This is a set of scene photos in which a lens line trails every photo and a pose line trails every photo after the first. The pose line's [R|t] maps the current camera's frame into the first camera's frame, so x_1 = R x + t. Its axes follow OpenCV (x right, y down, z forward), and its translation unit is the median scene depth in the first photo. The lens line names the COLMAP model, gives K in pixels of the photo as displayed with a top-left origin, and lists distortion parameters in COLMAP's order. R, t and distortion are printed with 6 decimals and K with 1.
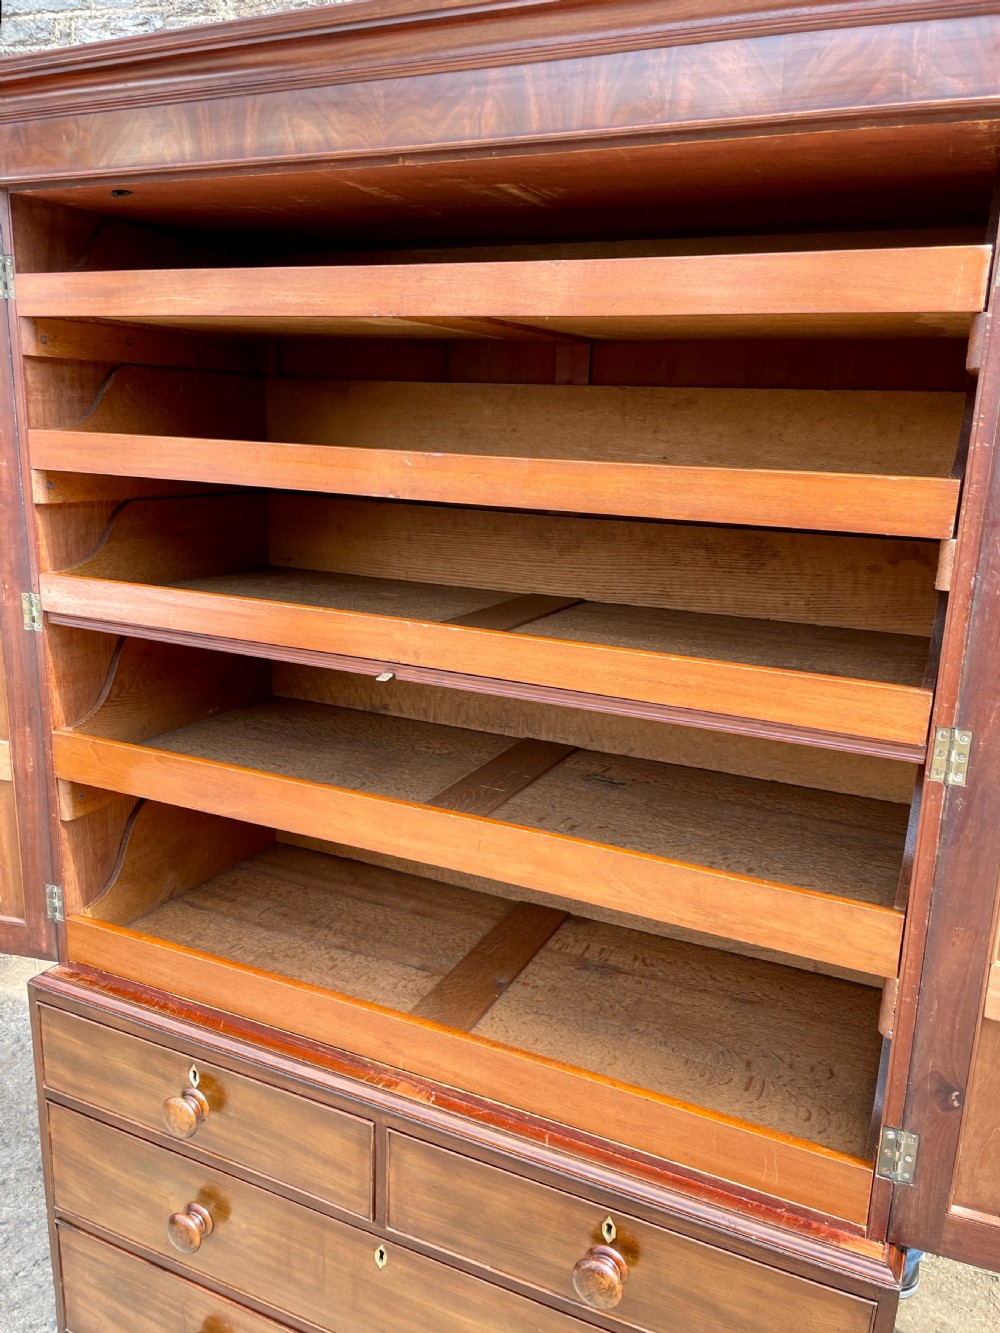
lens RADIAL K [[1050.3, 0, 500.0], [0, 1050.3, 666.5], [0, 0, 1]] dist [0.095686, -0.144380]
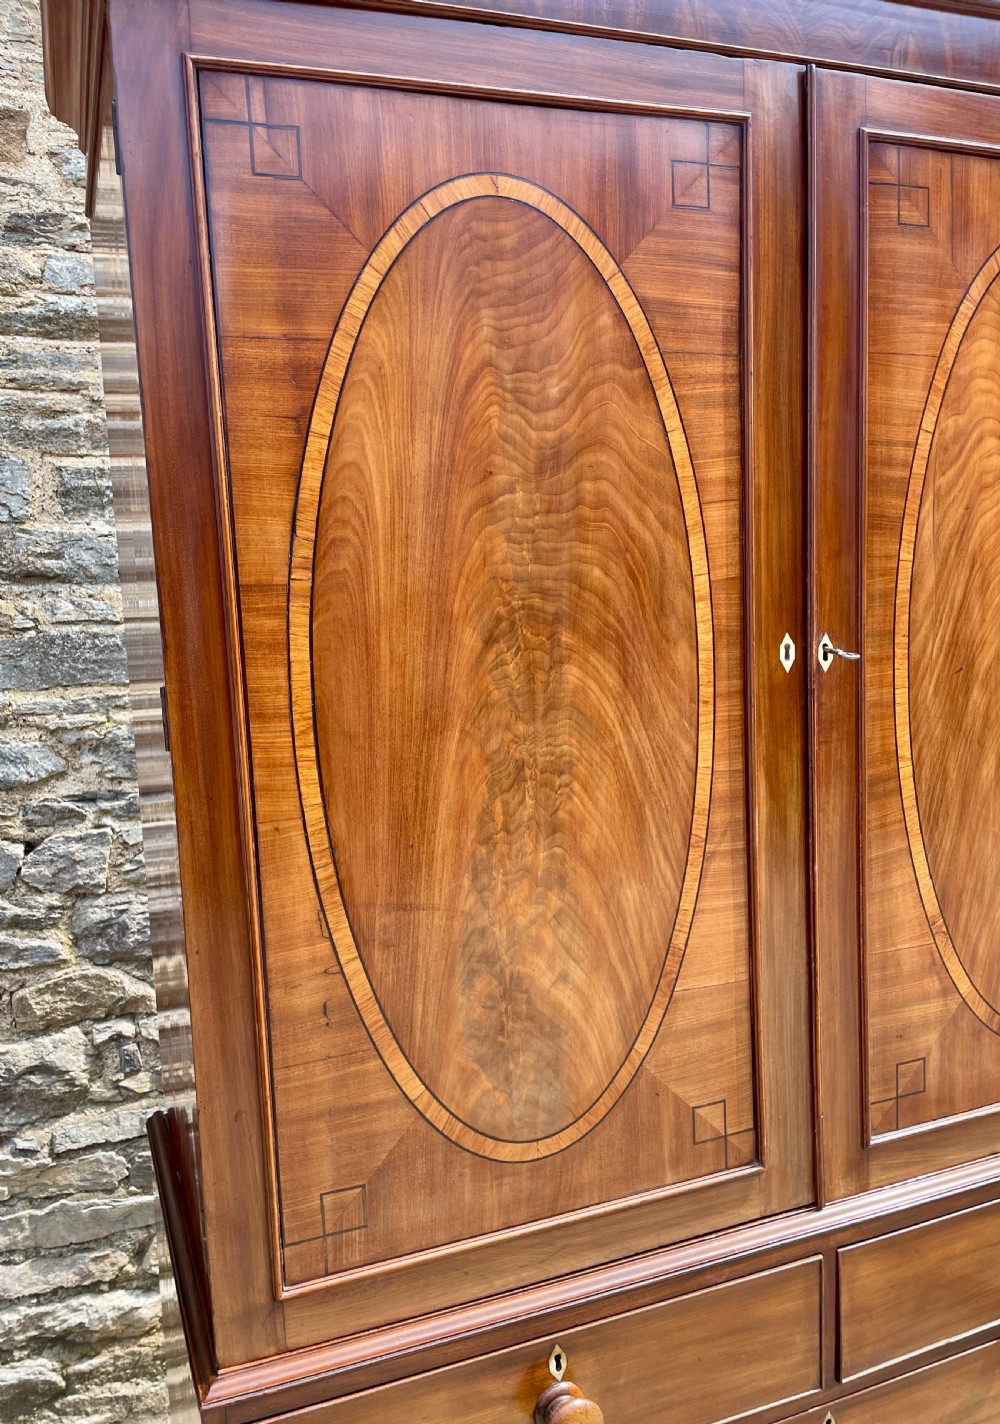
lens RADIAL K [[1076.4, 0, 469.5], [0, 1076.4, 719.0], [0, 0, 1]] dist [0.072196, -0.099983]
pose [[0.700153, -0.142963, 0.699533, -0.892660], [0.242366, 0.969163, -0.044514, 0.018357], [-0.671598, 0.200710, 0.713212, 0.570805]]
